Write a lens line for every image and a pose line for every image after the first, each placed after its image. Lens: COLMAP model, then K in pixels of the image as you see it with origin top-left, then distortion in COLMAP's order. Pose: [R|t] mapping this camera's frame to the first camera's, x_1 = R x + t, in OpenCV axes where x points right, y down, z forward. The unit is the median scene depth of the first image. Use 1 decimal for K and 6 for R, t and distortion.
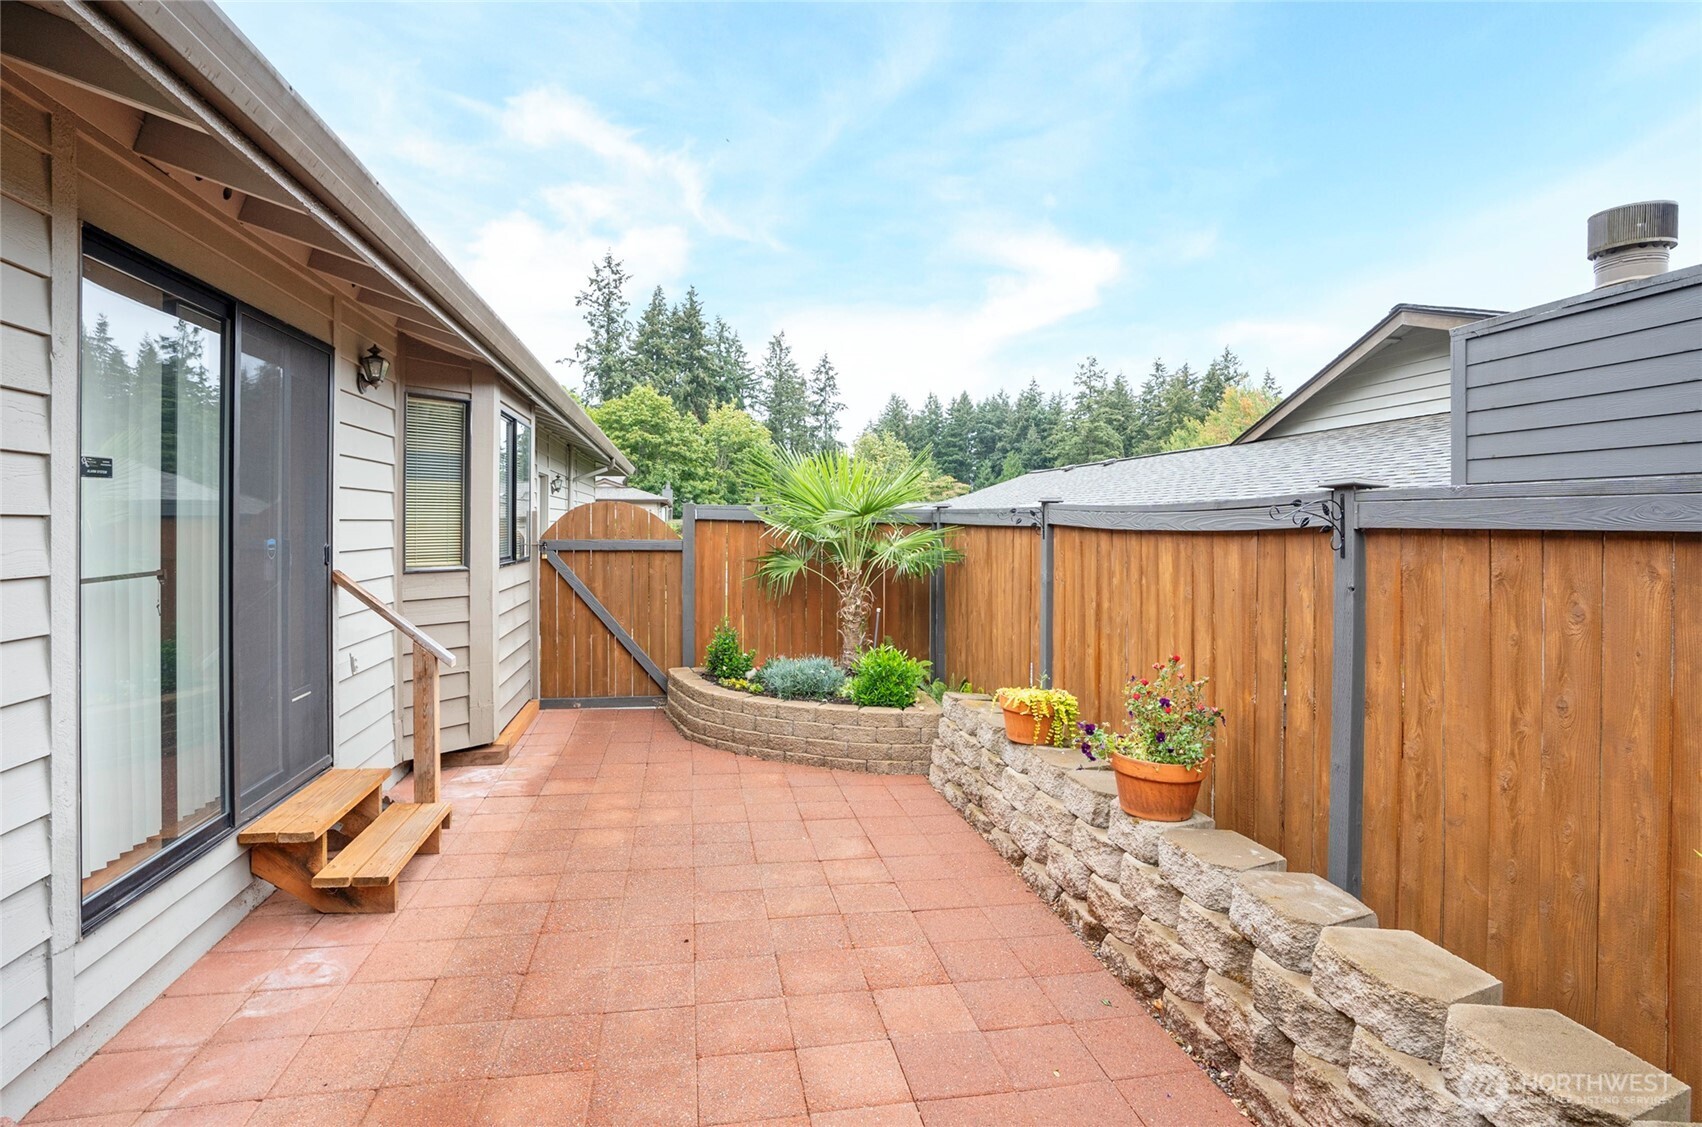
lens RADIAL K [[900.9, 0, 880.0], [0, 900.9, 537.8], [0, 0, 1]] dist [-0.041059, 0.012224]
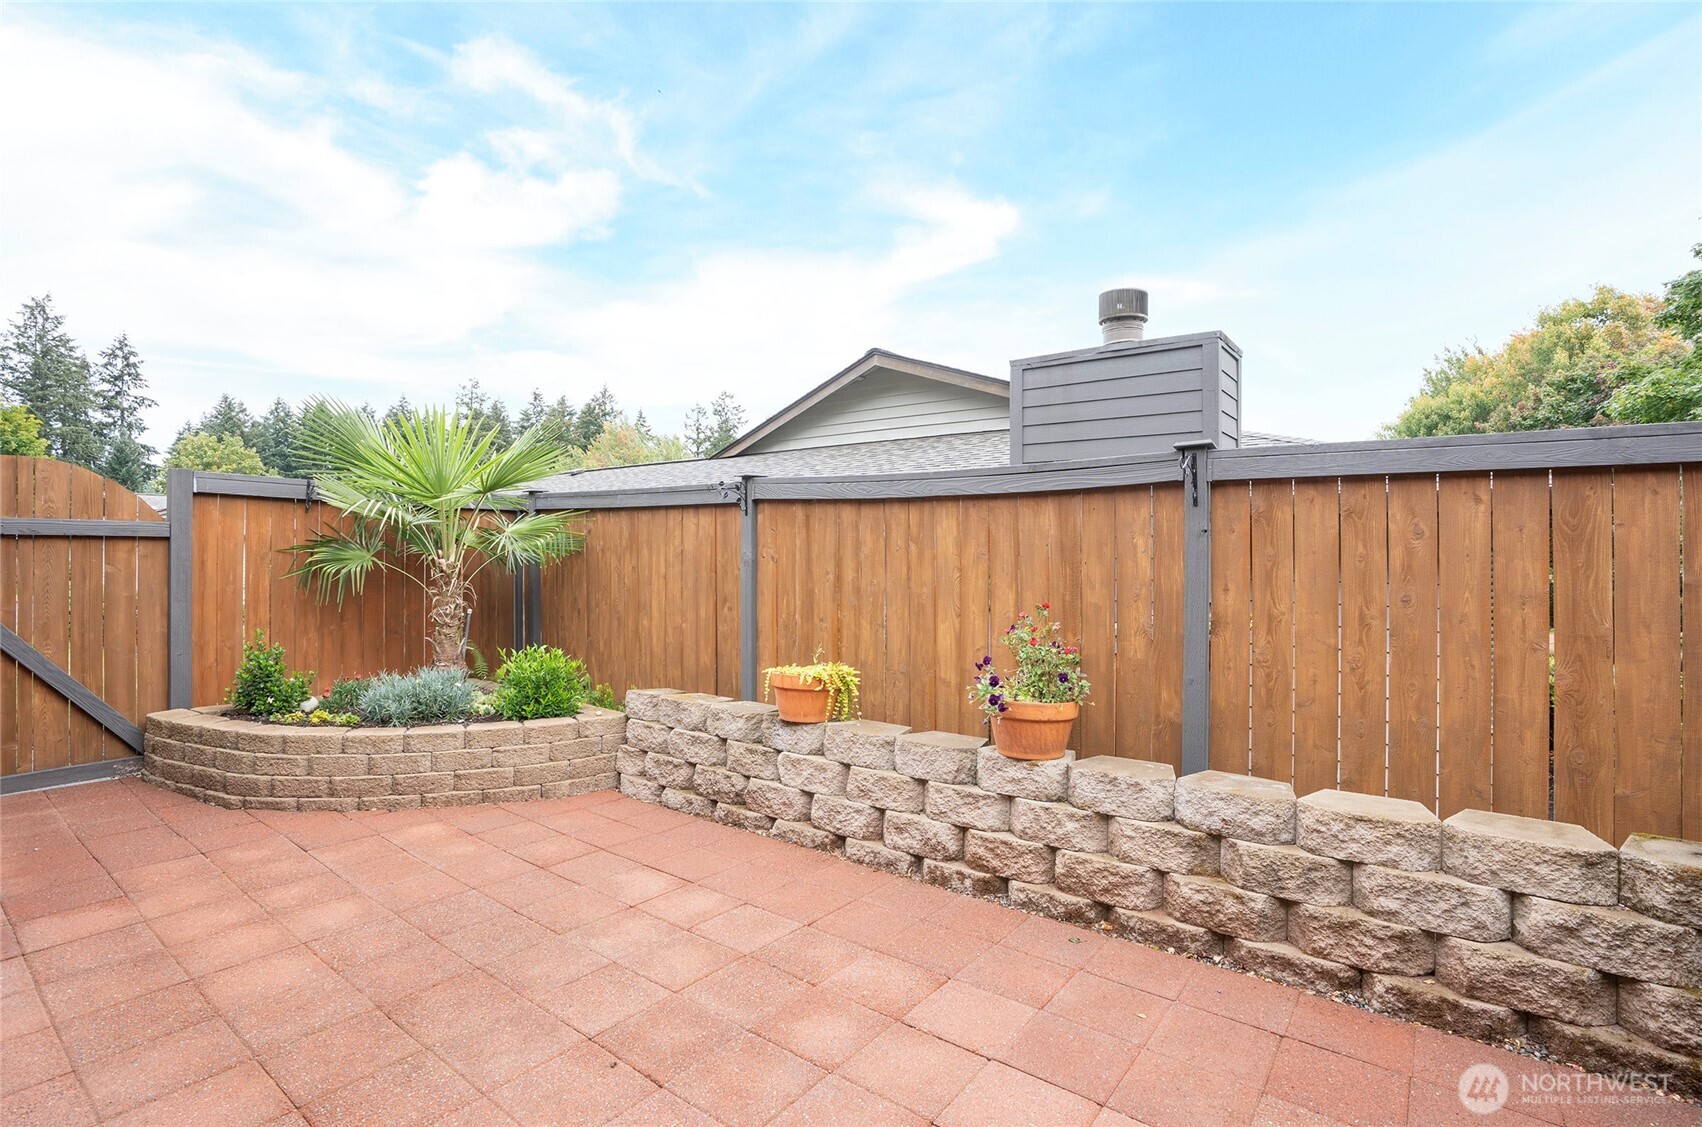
lens RADIAL K [[818.2, 0, 845.1], [0, 818.2, 561.0], [0, 0, 1]] dist [-0.065880, 0.026399]
pose [[0.744111, -0.008431, 0.668003, -0.335637], [0.013118, 0.999912, -0.001992, 0.055573], [-0.667927, 0.010246, 0.744156, 0.301871]]
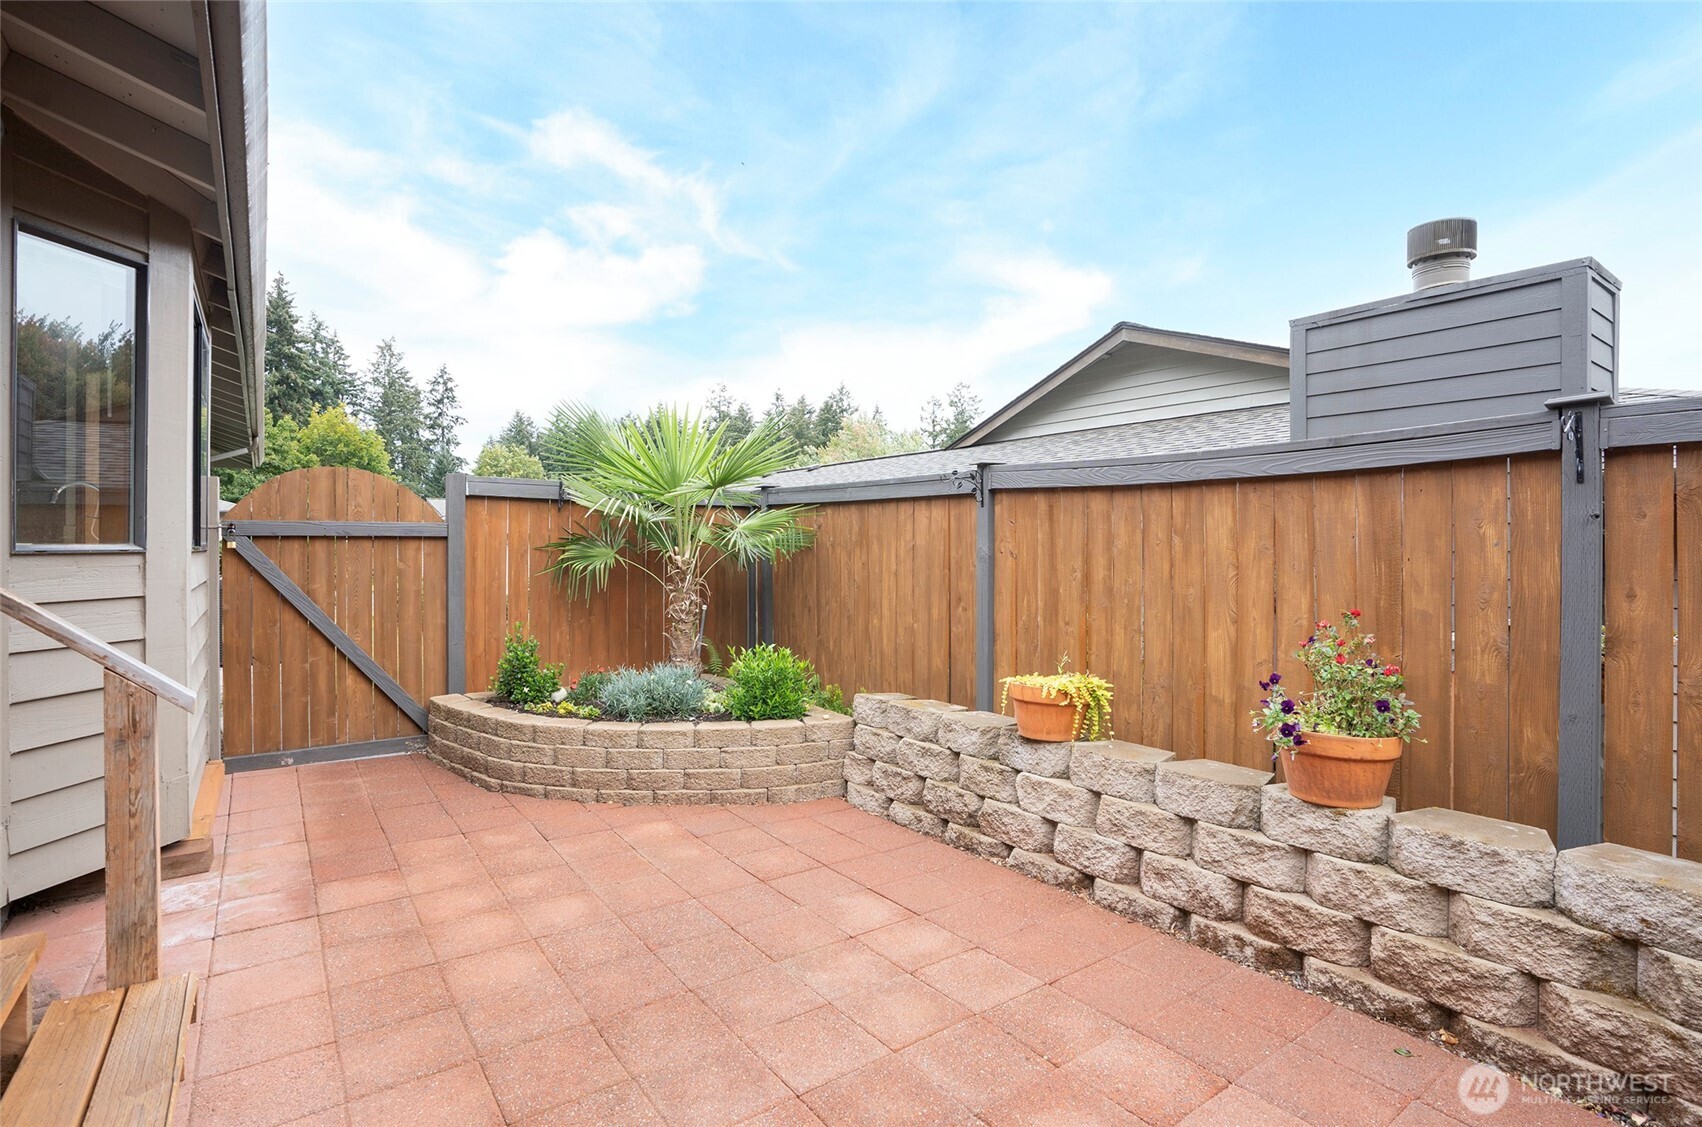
lens RADIAL K [[818.2, 0, 847.5], [0, 818.2, 562.4], [0, 0, 1]] dist [-0.065880, 0.026399]
pose [[0.902545, -0.016193, 0.430291, -0.290375], [0.015864, 0.999865, 0.004352, 0.052108], [-0.430303, 0.002898, 0.902680, 0.361267]]
